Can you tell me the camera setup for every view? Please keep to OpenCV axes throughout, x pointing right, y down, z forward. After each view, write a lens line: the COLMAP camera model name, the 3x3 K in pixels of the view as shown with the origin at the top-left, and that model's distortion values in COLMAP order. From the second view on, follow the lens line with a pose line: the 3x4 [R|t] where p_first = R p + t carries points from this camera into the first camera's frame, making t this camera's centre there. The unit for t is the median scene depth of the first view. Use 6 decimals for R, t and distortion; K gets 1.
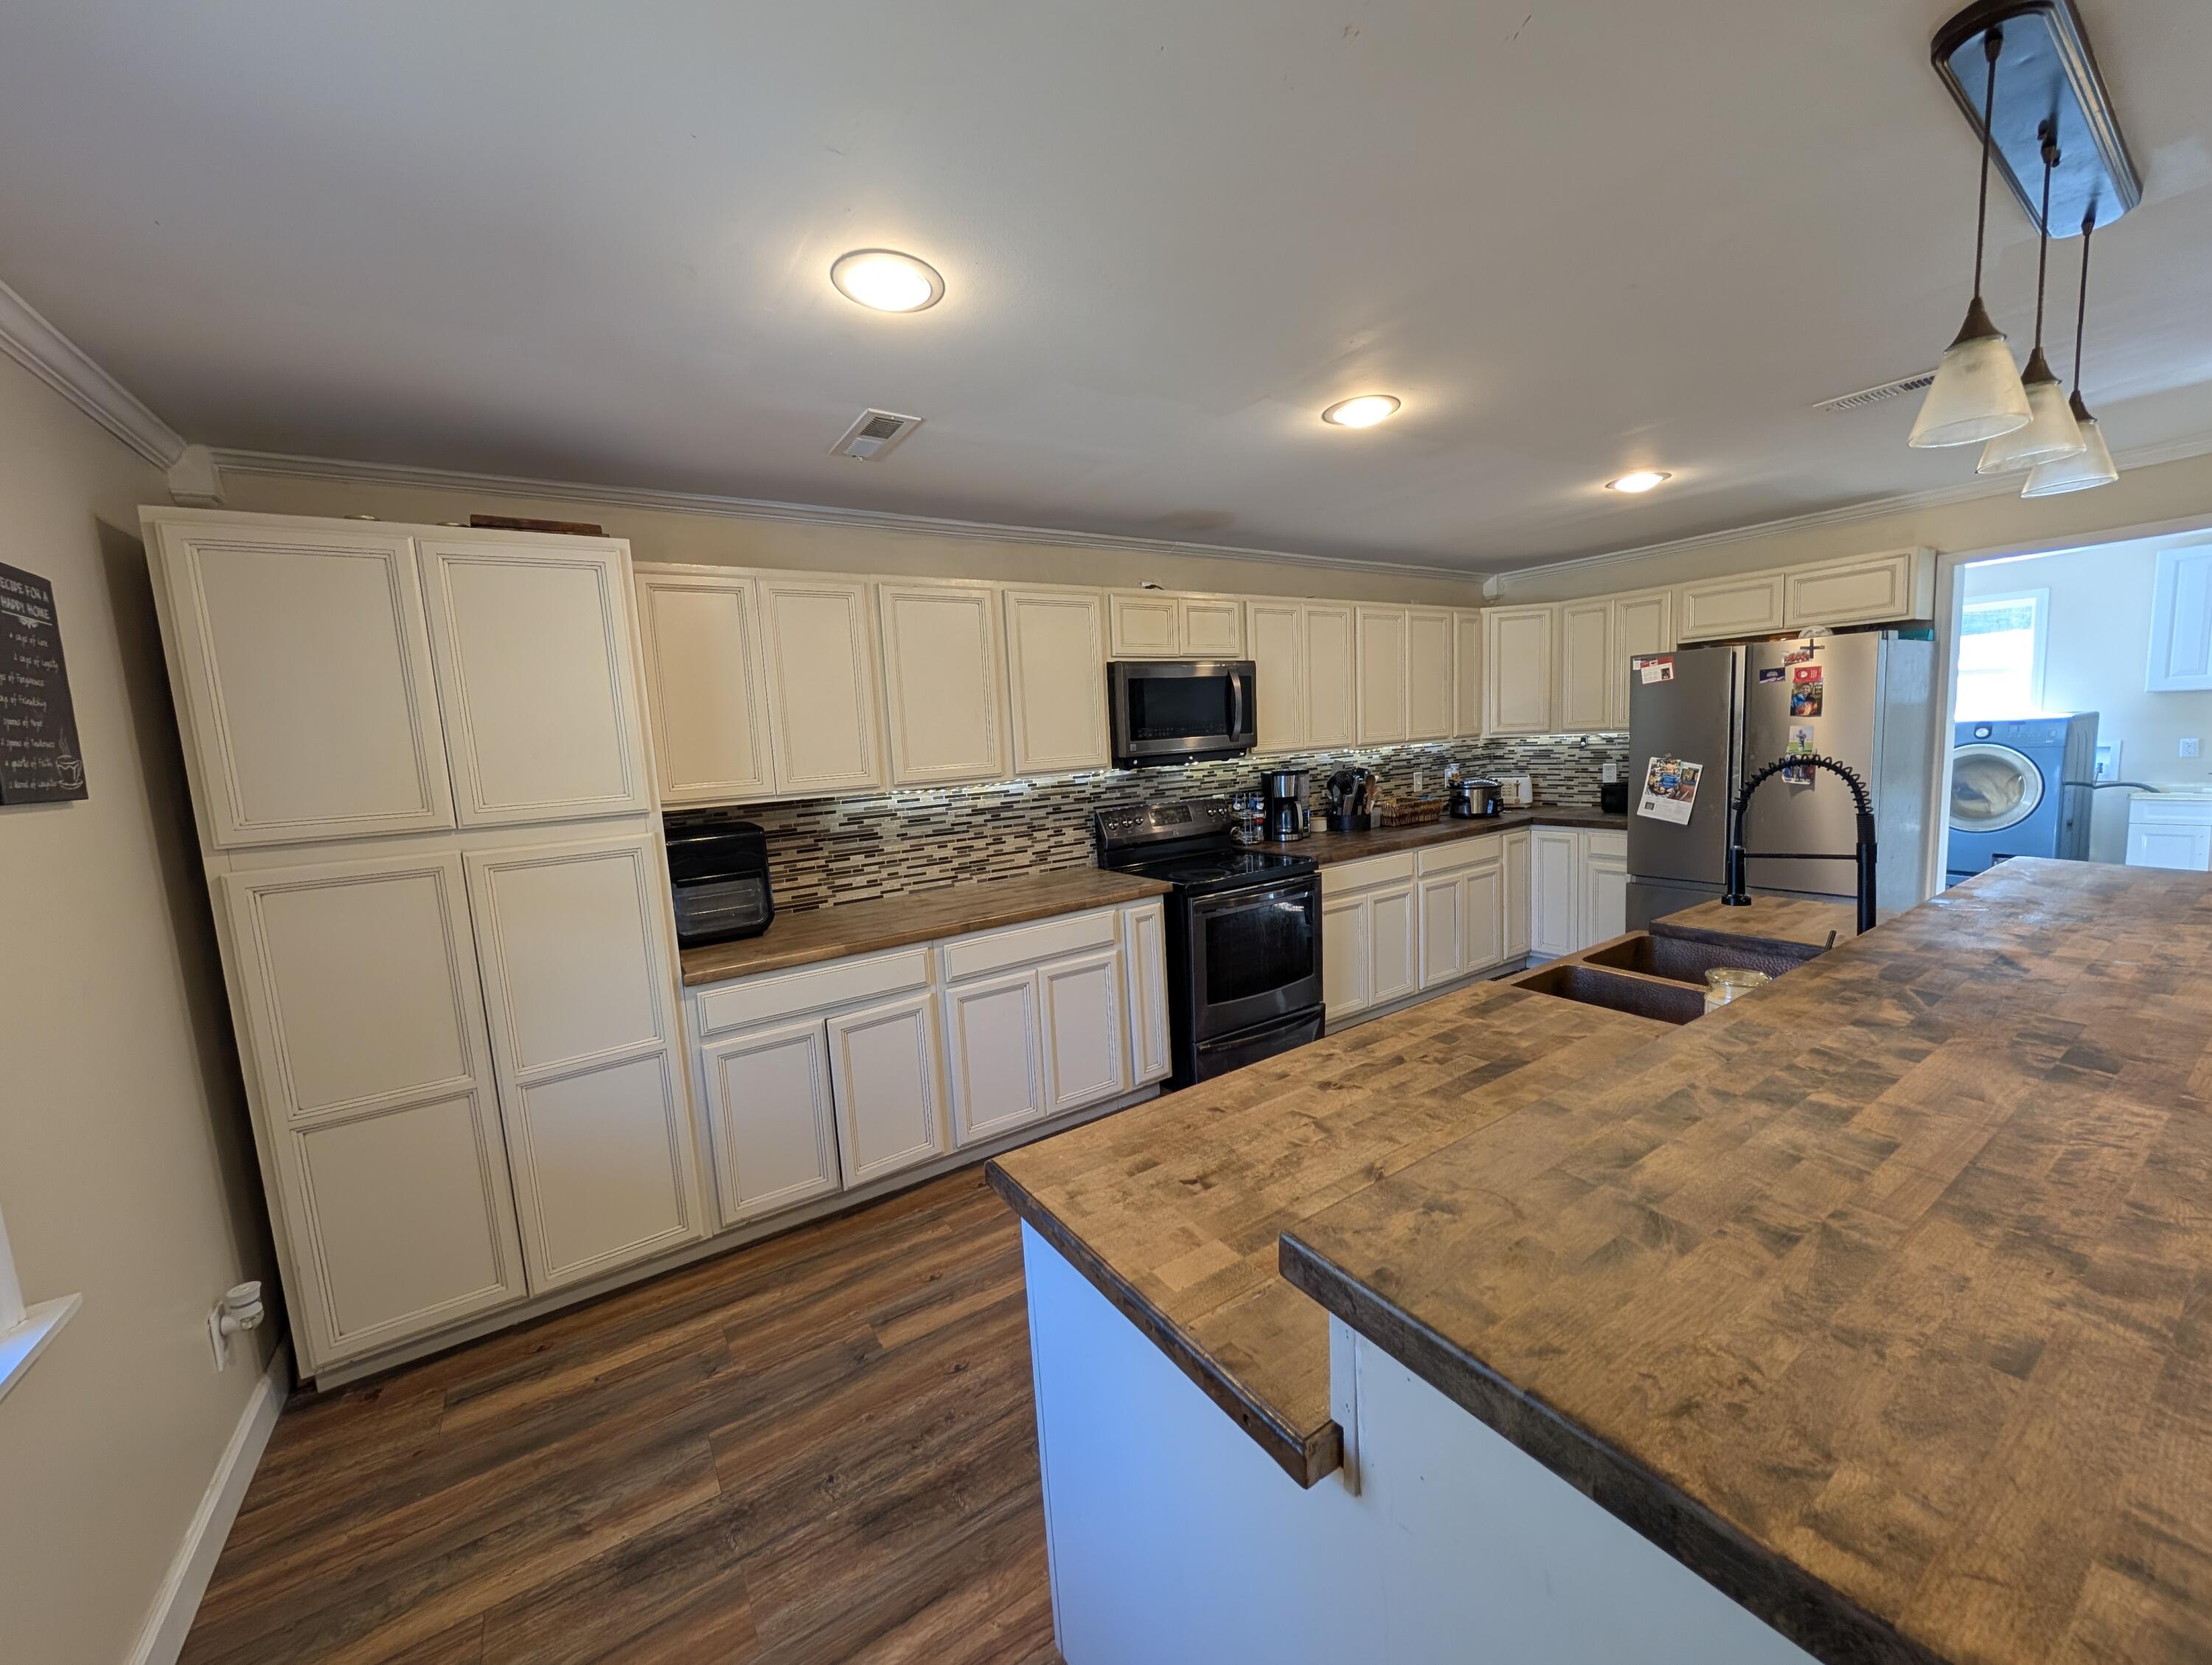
lens RADIAL K [[843.4, 0, 1104.0], [0, 843.4, 834.5], [0, 0, 1]] dist [-0.001278, -0.000185]
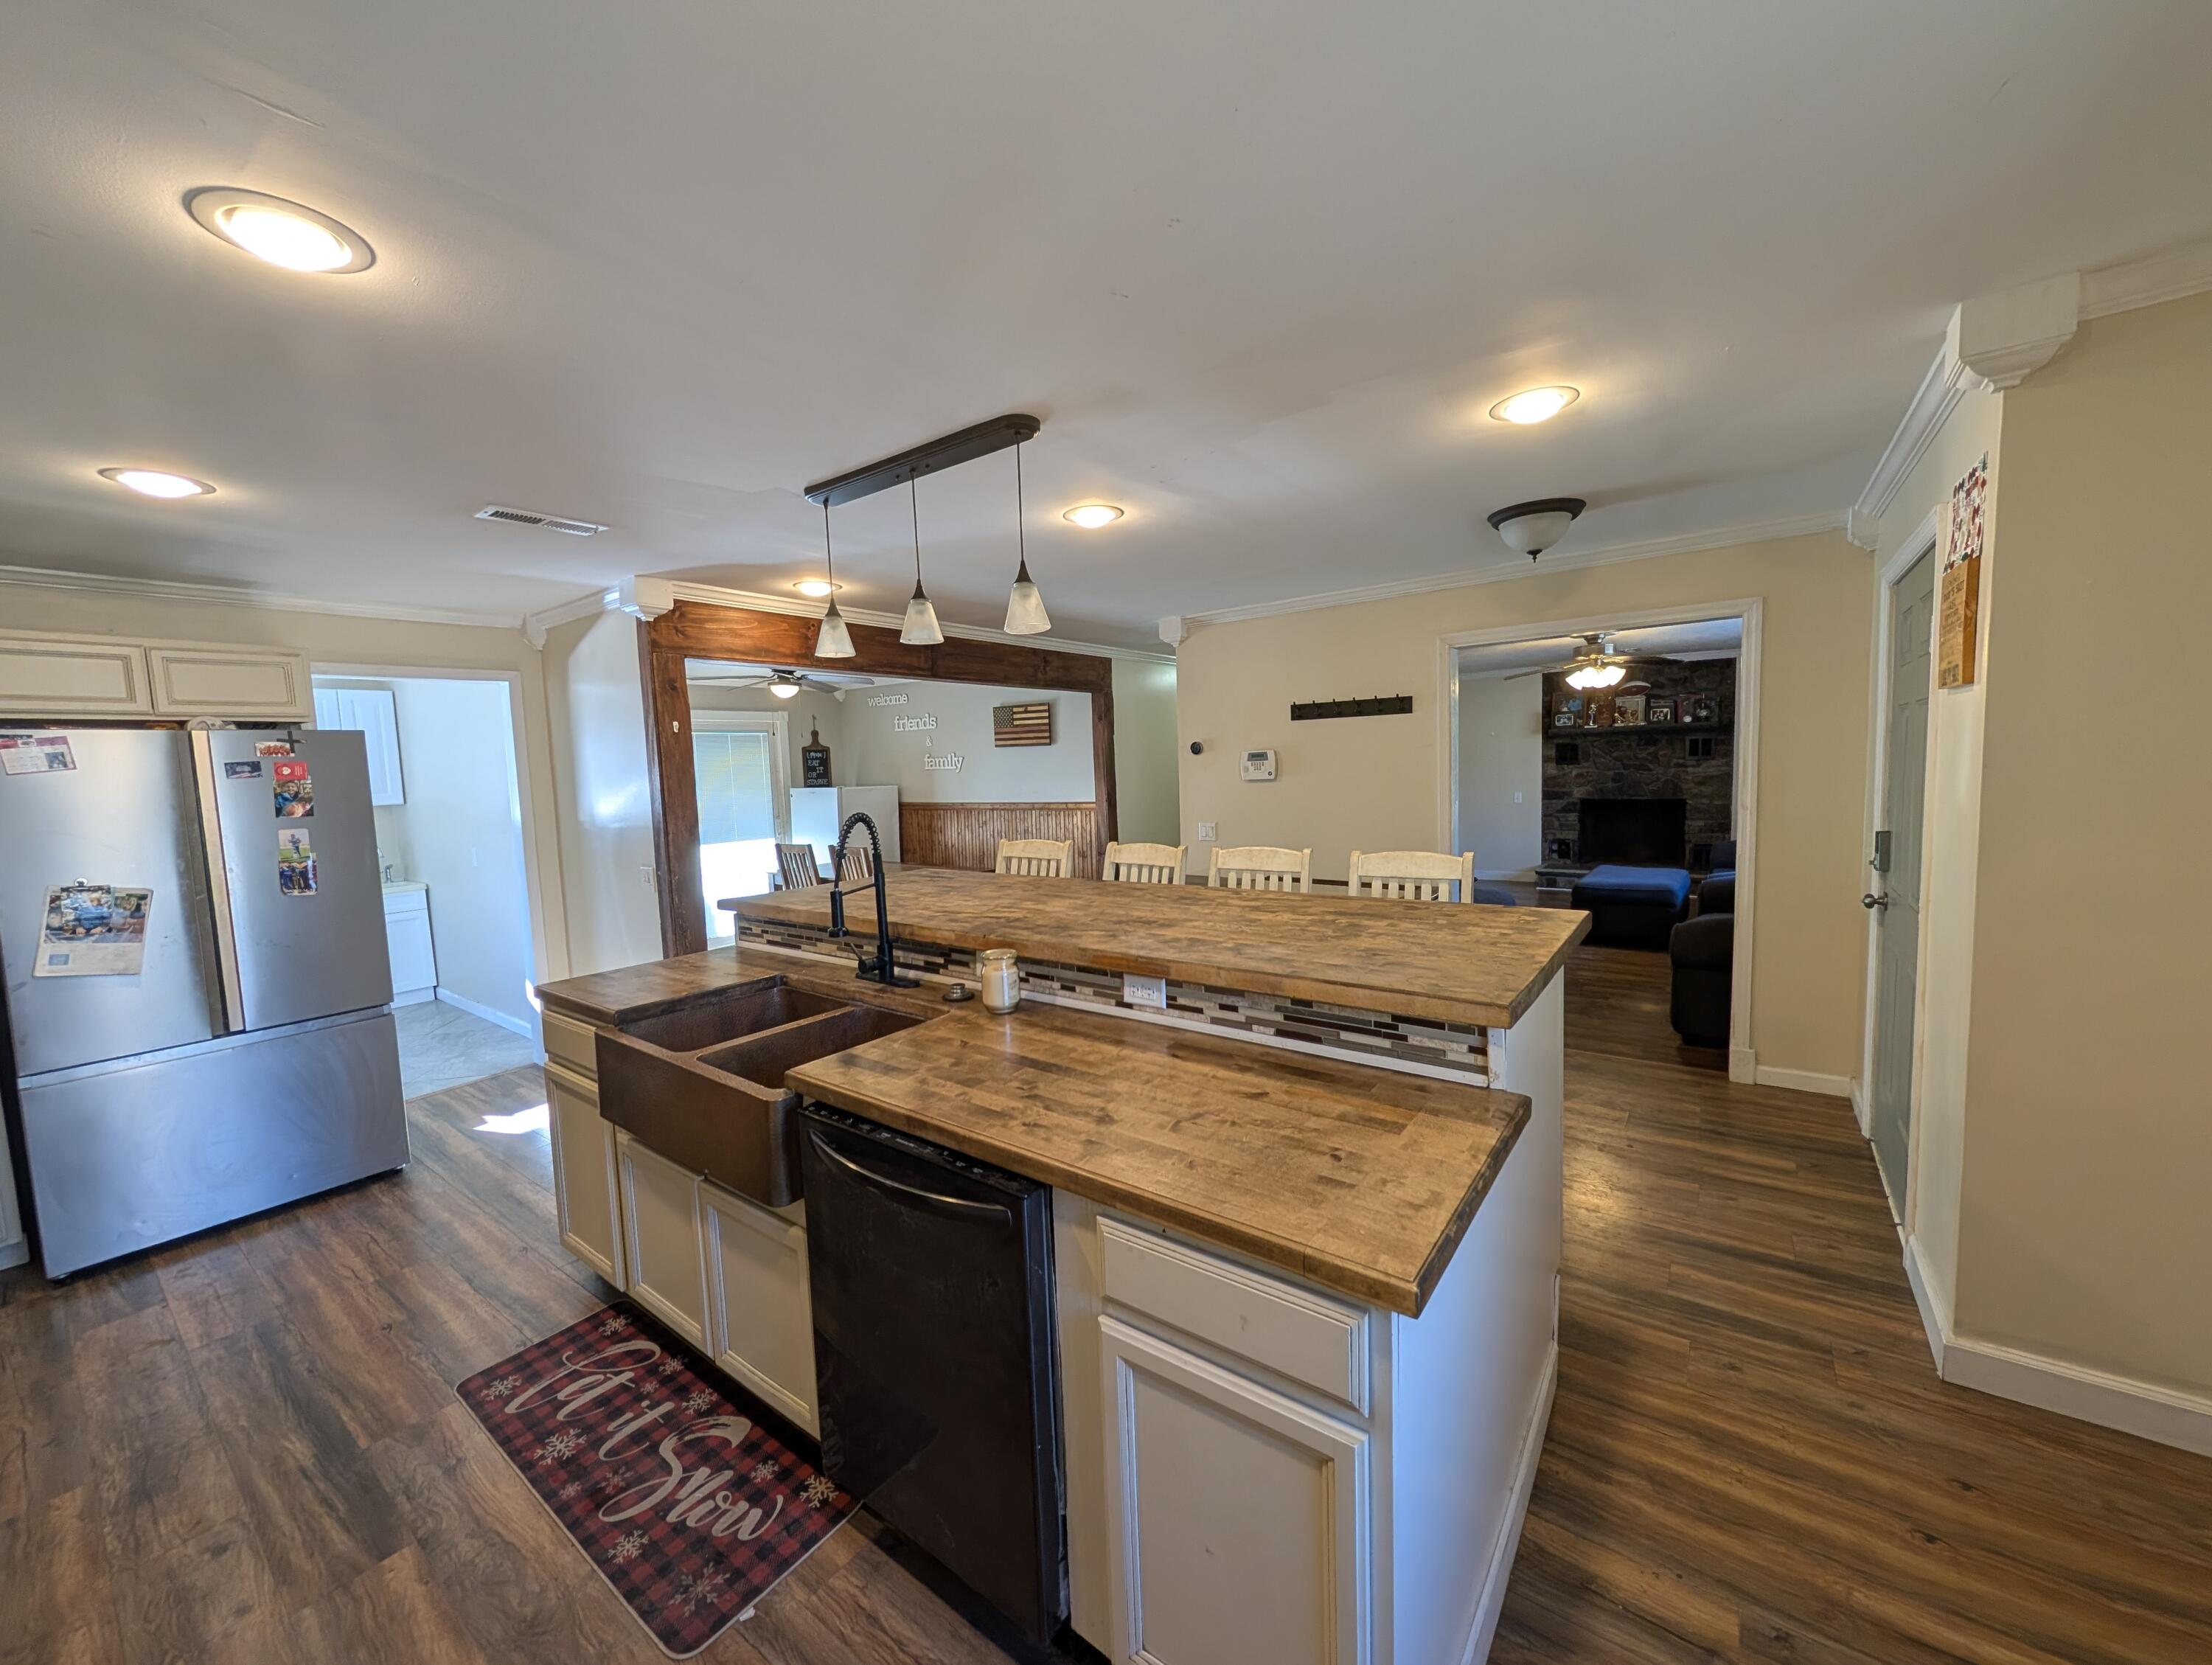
lens RADIAL K [[843.4, 0, 1100.2], [0, 843.4, 823.4], [0, 0, 1]] dist [-0.001278, -0.000185]
pose [[-0.324843, -0.009627, 0.945719, -0.273696], [0.173628, 0.982346, 0.069640, -0.049303], [-0.929694, 0.186826, -0.317437, 0.505779]]
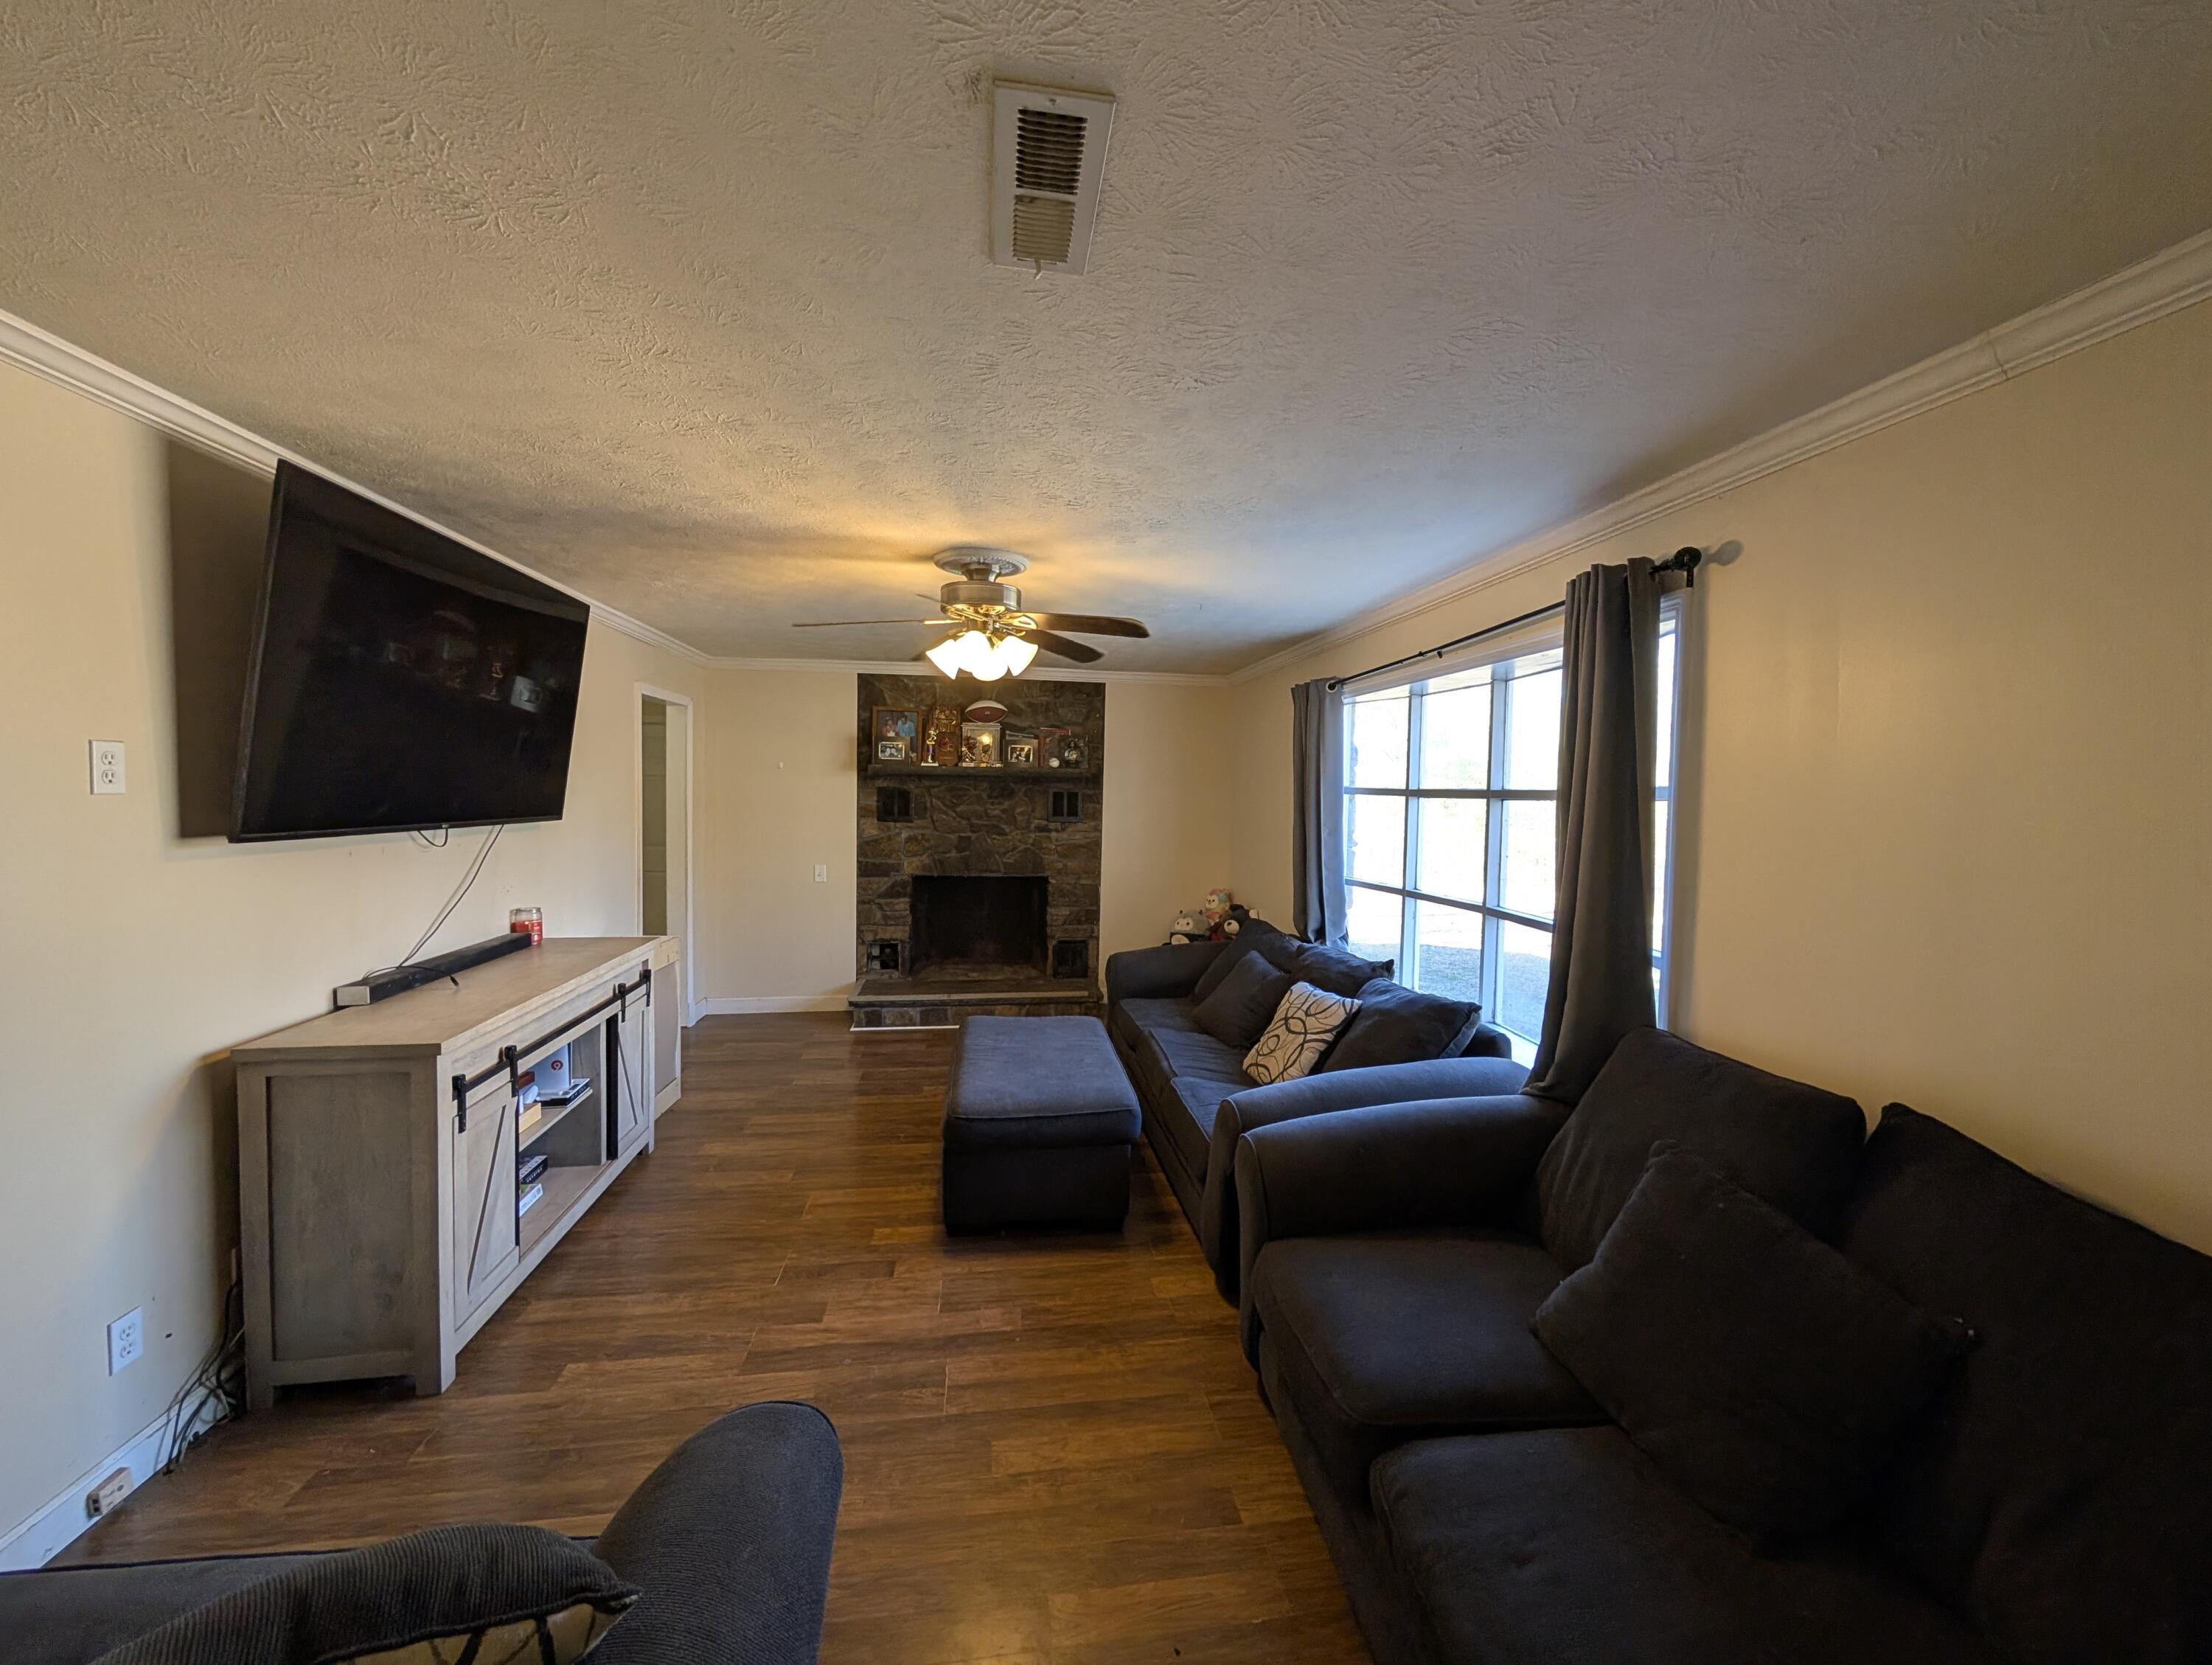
lens RADIAL K [[843.4, 0, 1110.9], [0, 843.4, 832.0], [0, 0, 1]] dist [-0.001278, -0.000185]
pose [[-0.907584, 0.014057, 0.419636, -0.099600], [0.079442, 0.987136, 0.138750, -0.034524], [-0.412287, 0.159264, -0.897025, 0.336540]]
